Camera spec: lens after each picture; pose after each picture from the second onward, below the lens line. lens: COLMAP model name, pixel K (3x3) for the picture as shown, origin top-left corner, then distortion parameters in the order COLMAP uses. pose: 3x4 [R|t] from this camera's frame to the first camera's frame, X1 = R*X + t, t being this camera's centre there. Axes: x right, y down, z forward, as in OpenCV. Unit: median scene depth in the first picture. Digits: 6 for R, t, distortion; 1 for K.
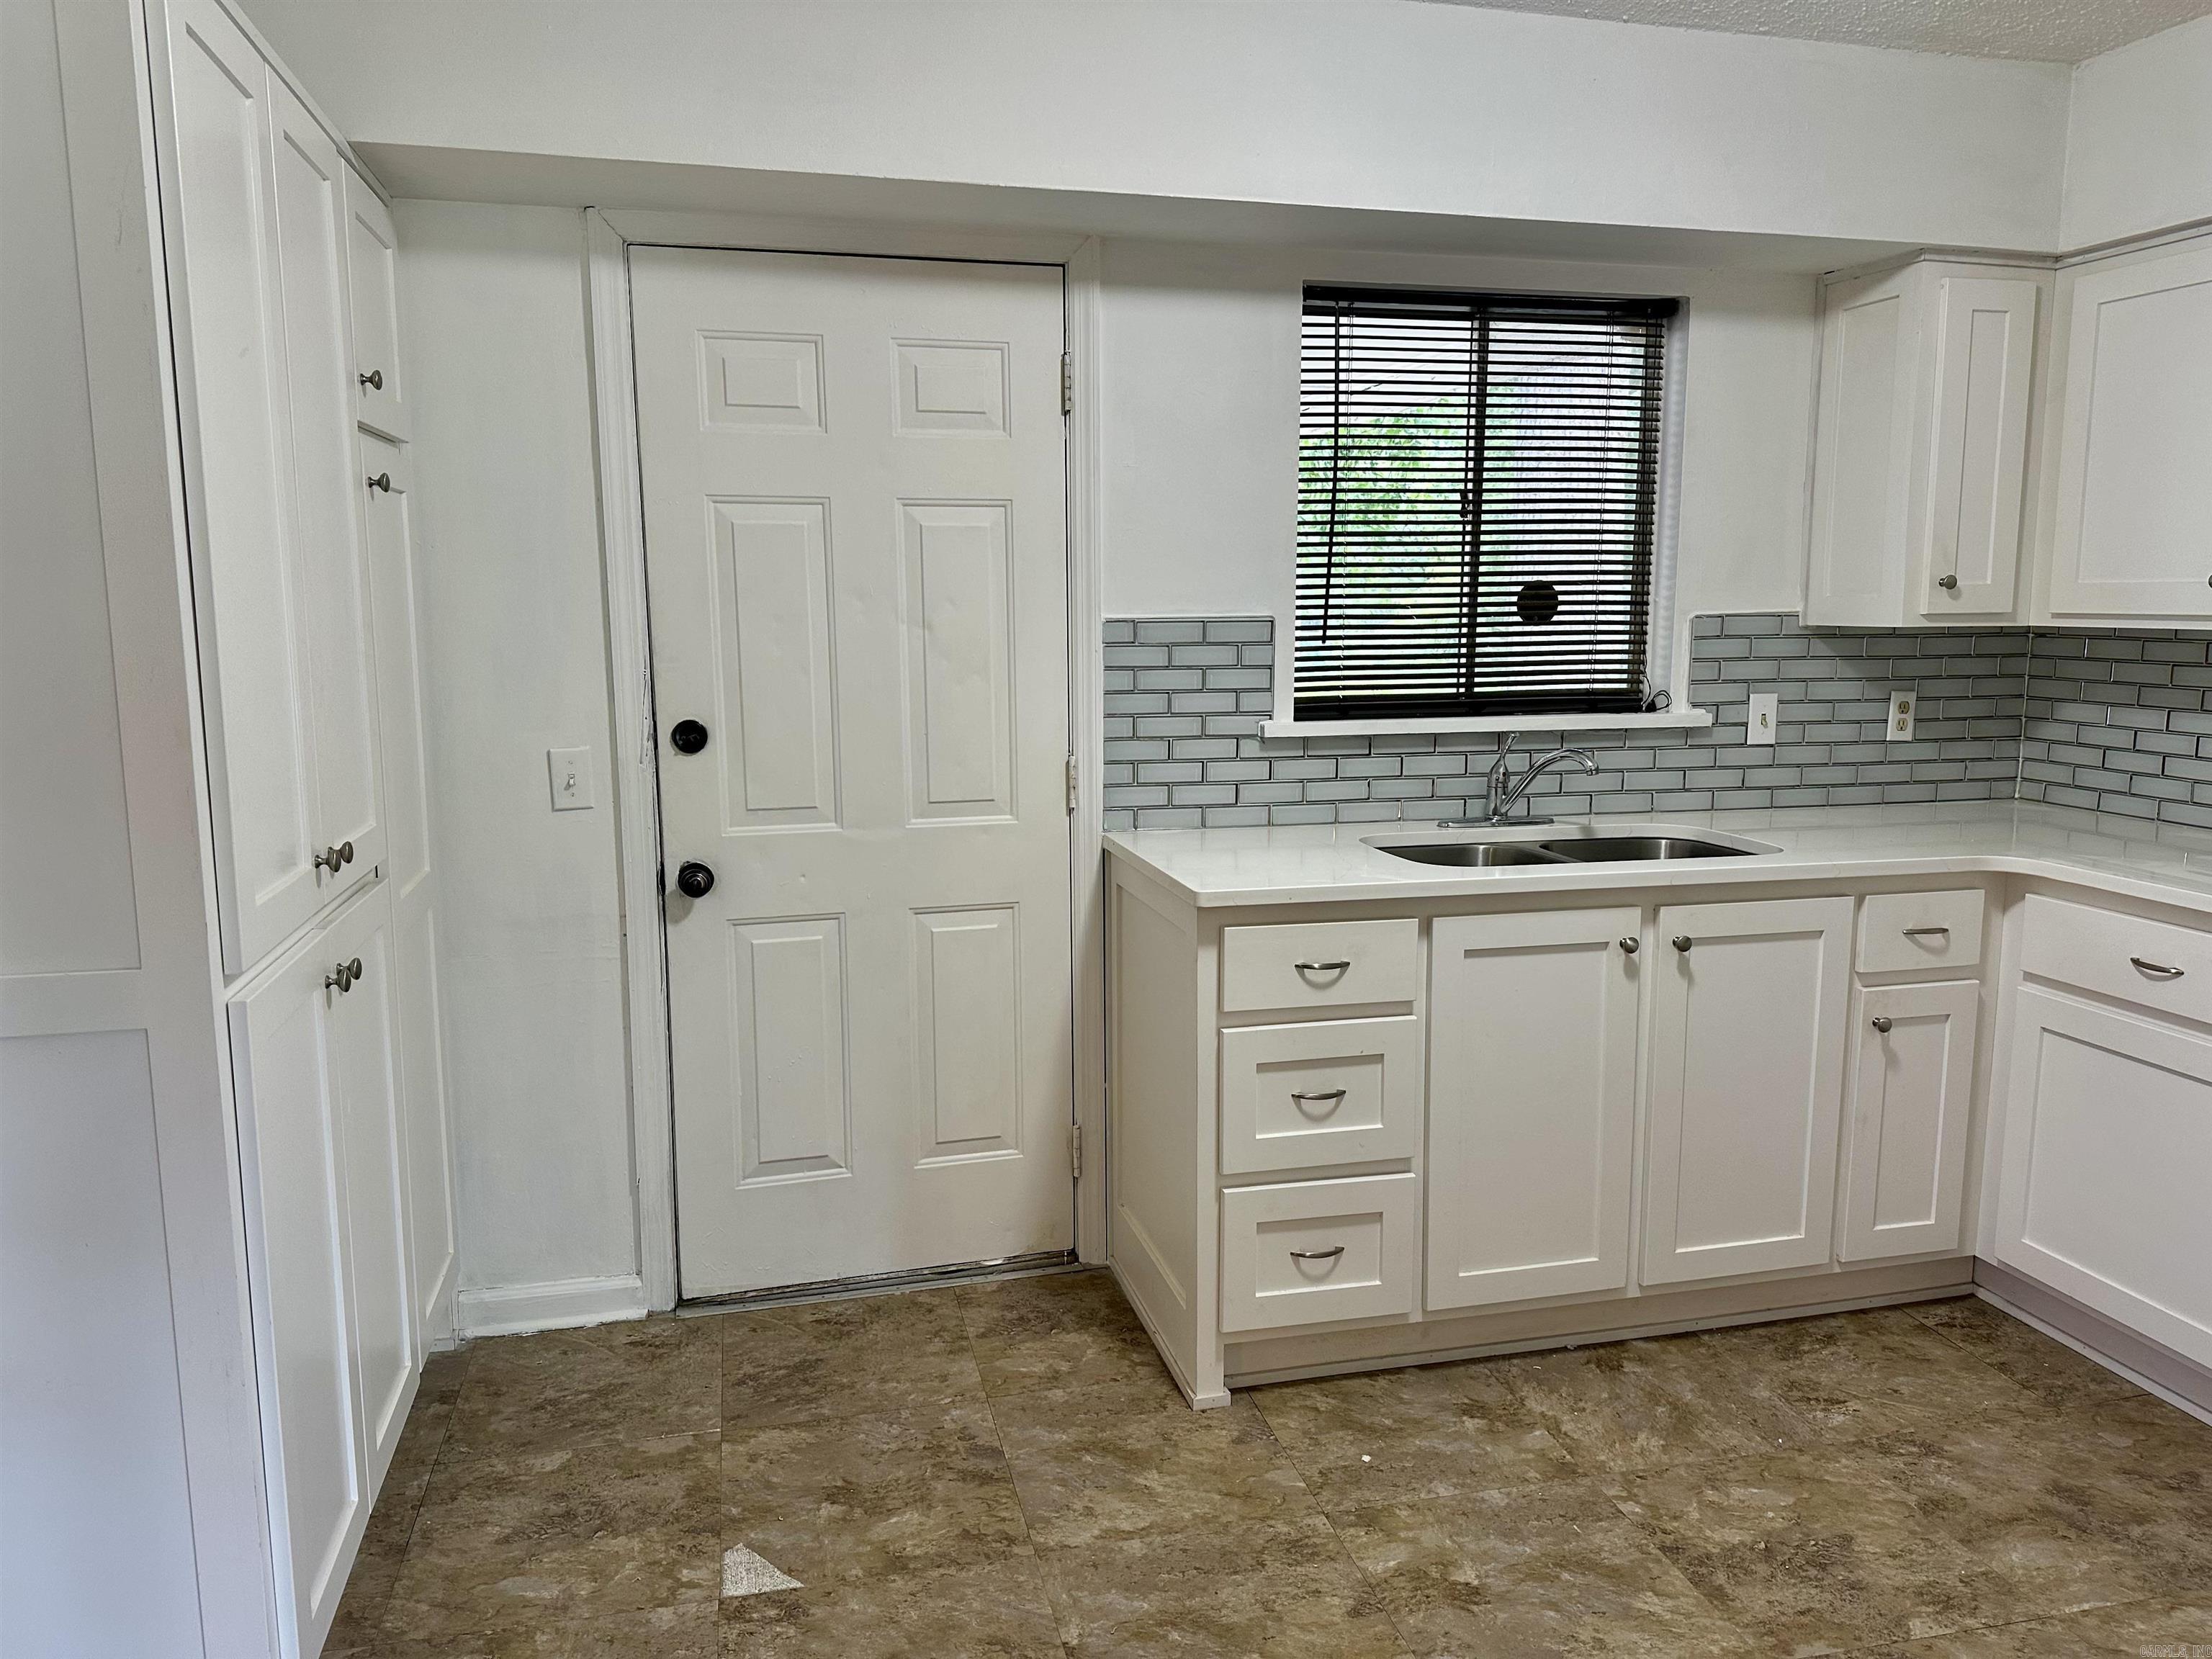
lens RADIAL K [[1533.6, 0, 1078.5], [0, 1533.6, 805.3], [0, 0, 1]] dist [0.082174, -0.101502]
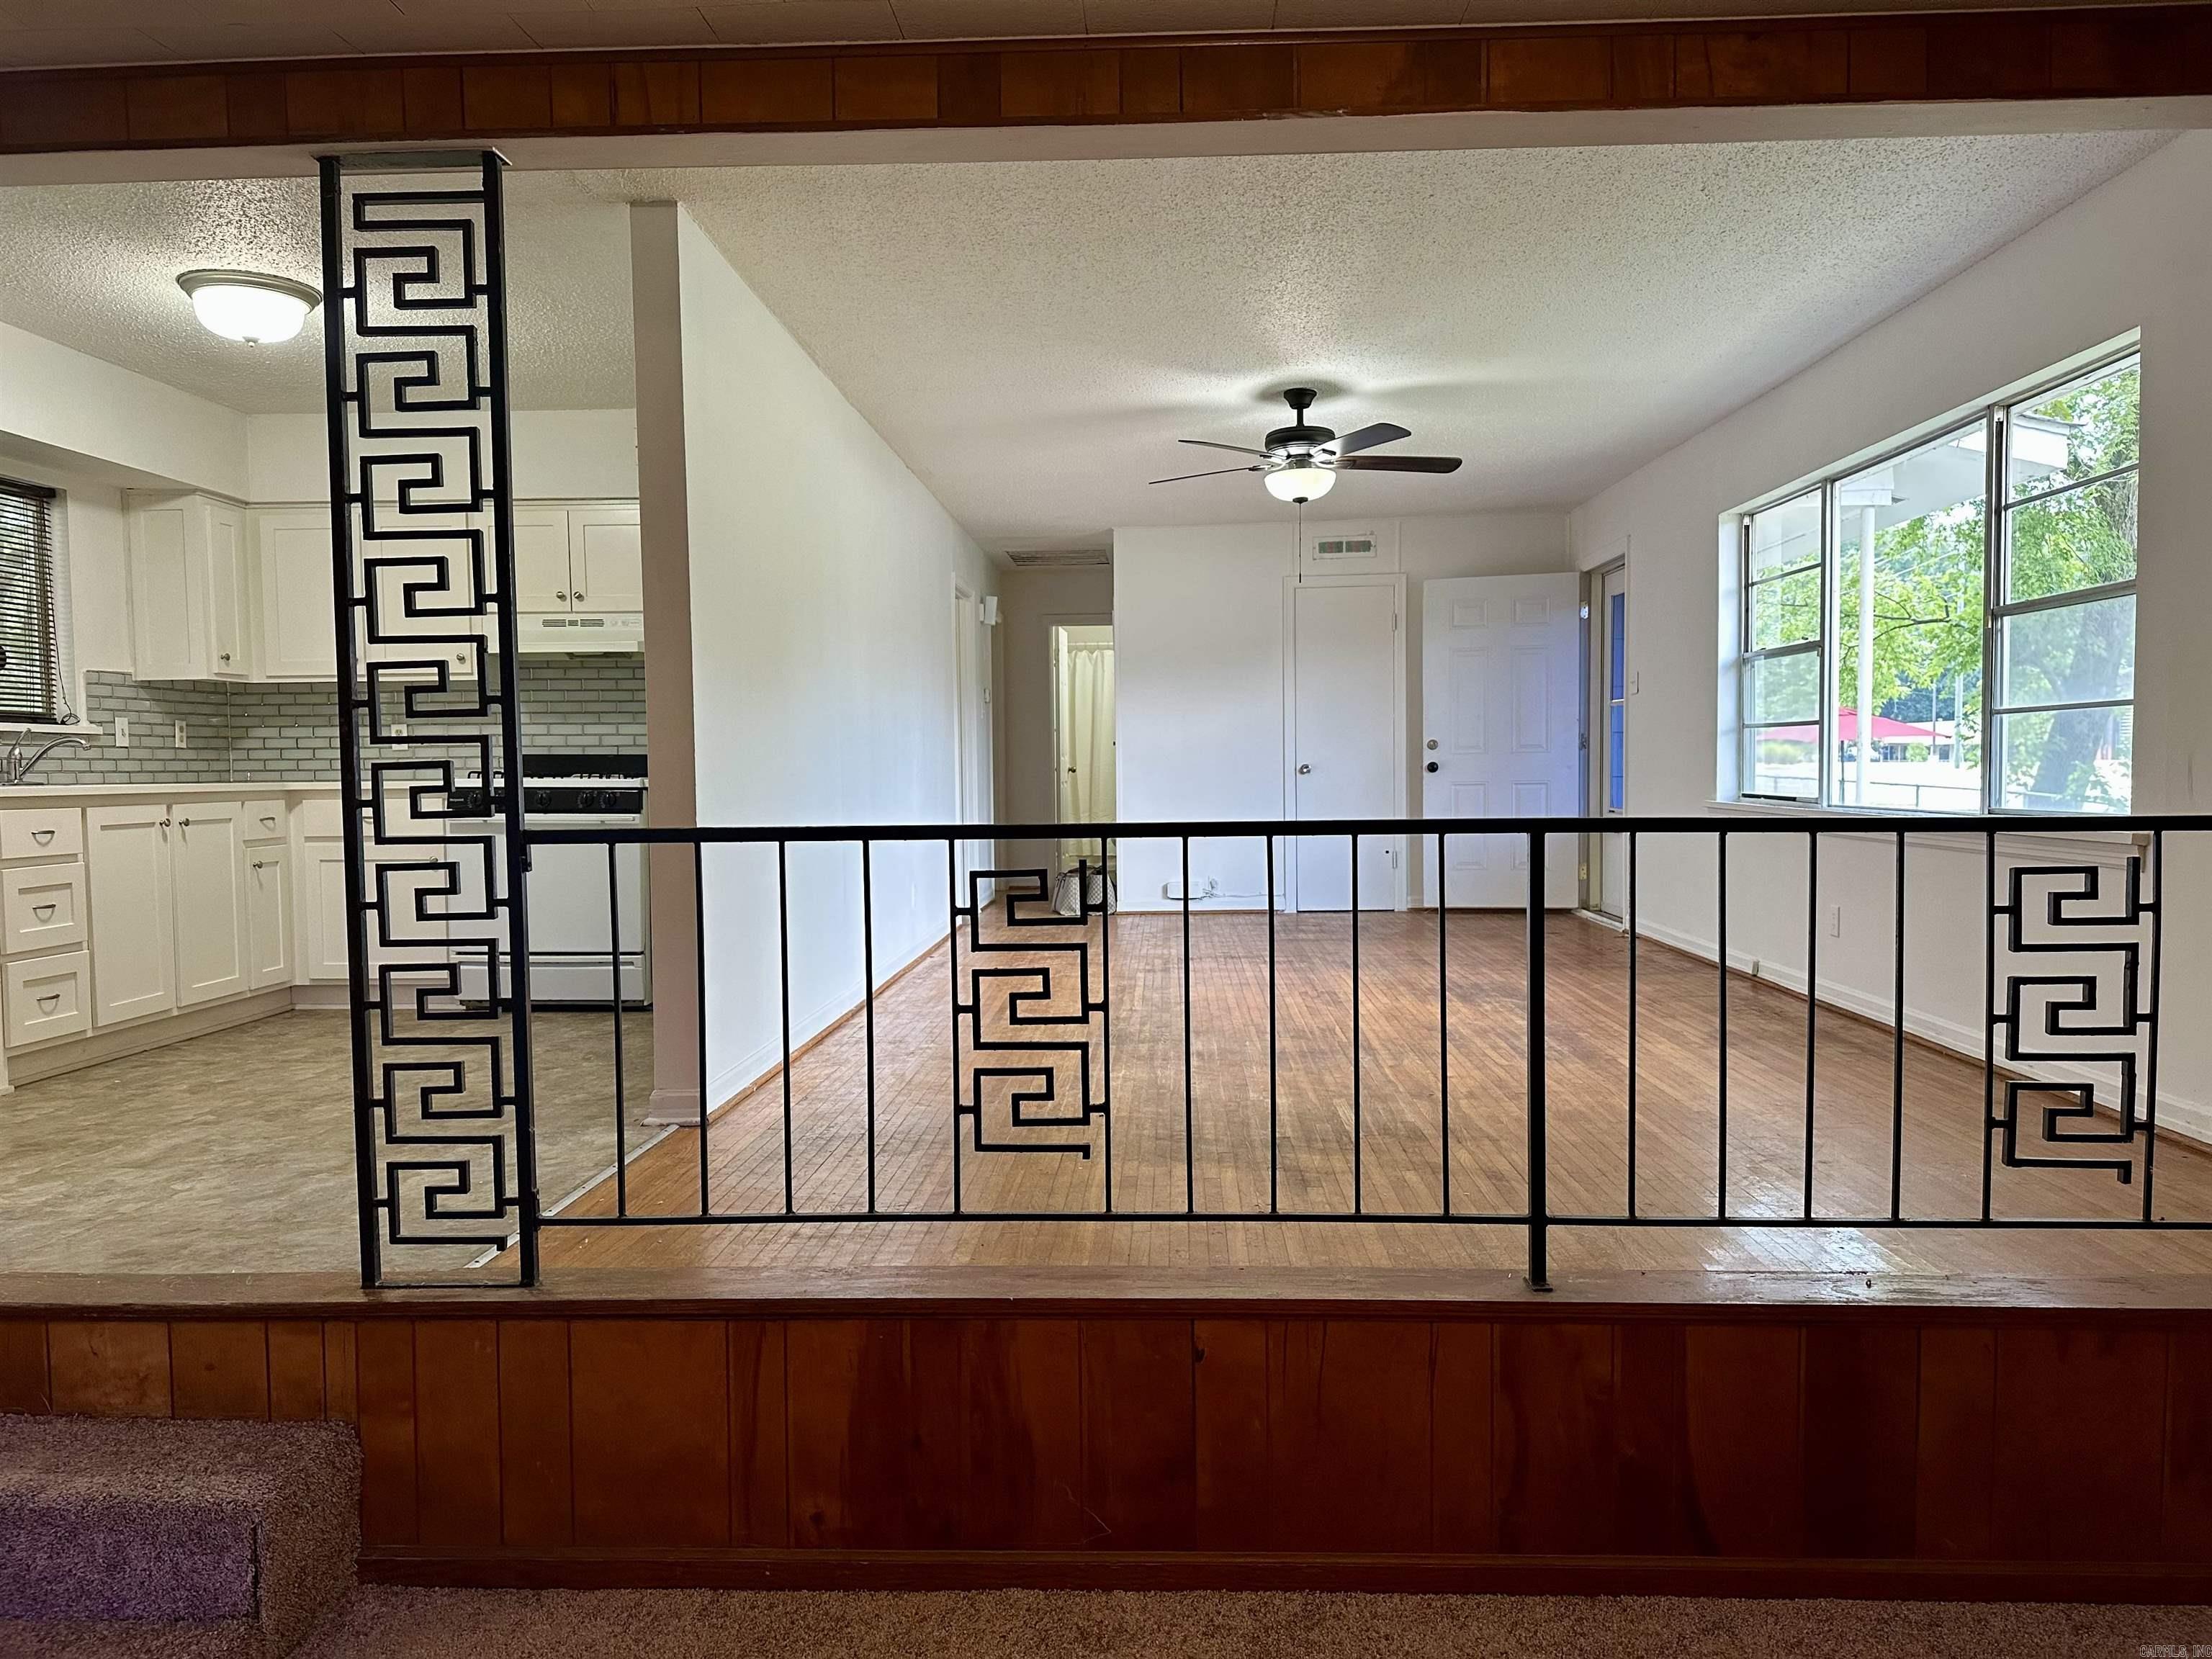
lens RADIAL K [[1533.6, 0, 1114.6], [0, 1533.6, 840.8], [0, 0, 1]] dist [0.082174, -0.101502]
pose [[0.269569, -0.049770, 0.961694, -0.983362], [0.143222, 0.989629, 0.011069, 0.212627], [-0.952271, 0.134752, 0.273902, -0.547170]]
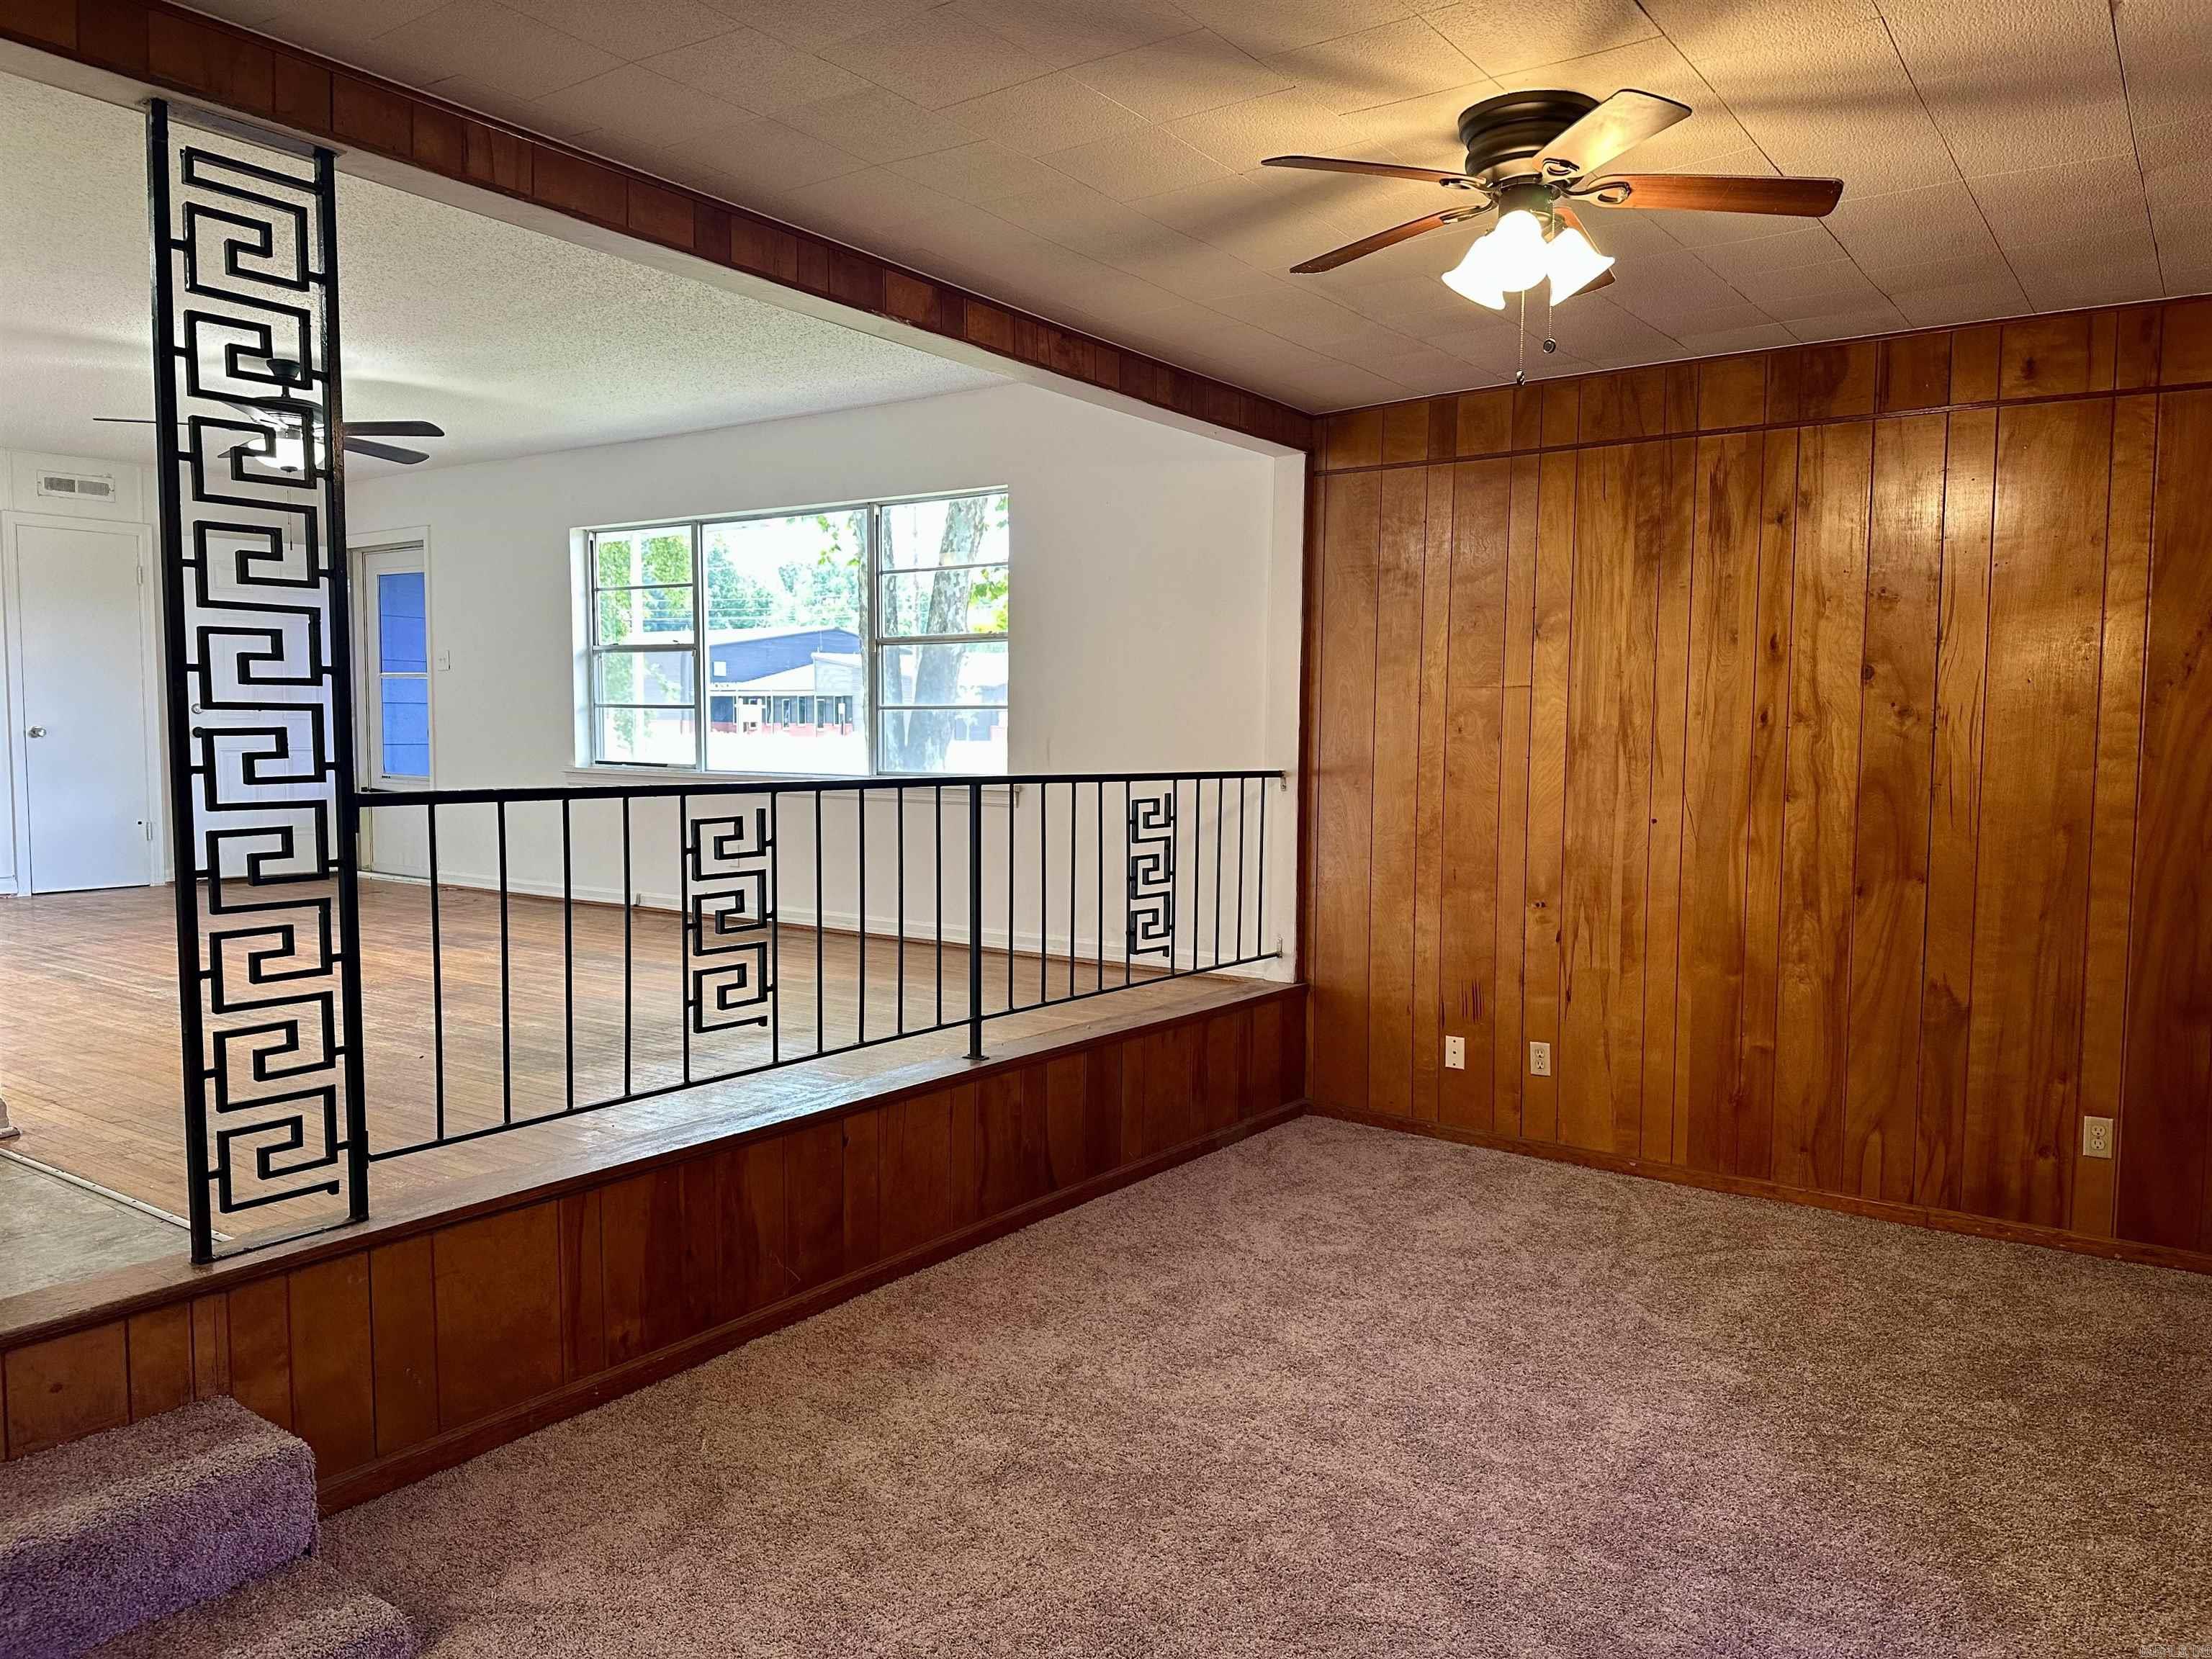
lens RADIAL K [[1533.6, 0, 1093.0], [0, 1533.6, 829.8], [0, 0, 1]] dist [0.082174, -0.101502]
pose [[-0.649465, -0.054291, 0.758451, -1.485541], [0.095210, 0.983792, 0.151951, -0.038985], [-0.754407, 0.170899, -0.633769, 1.130469]]
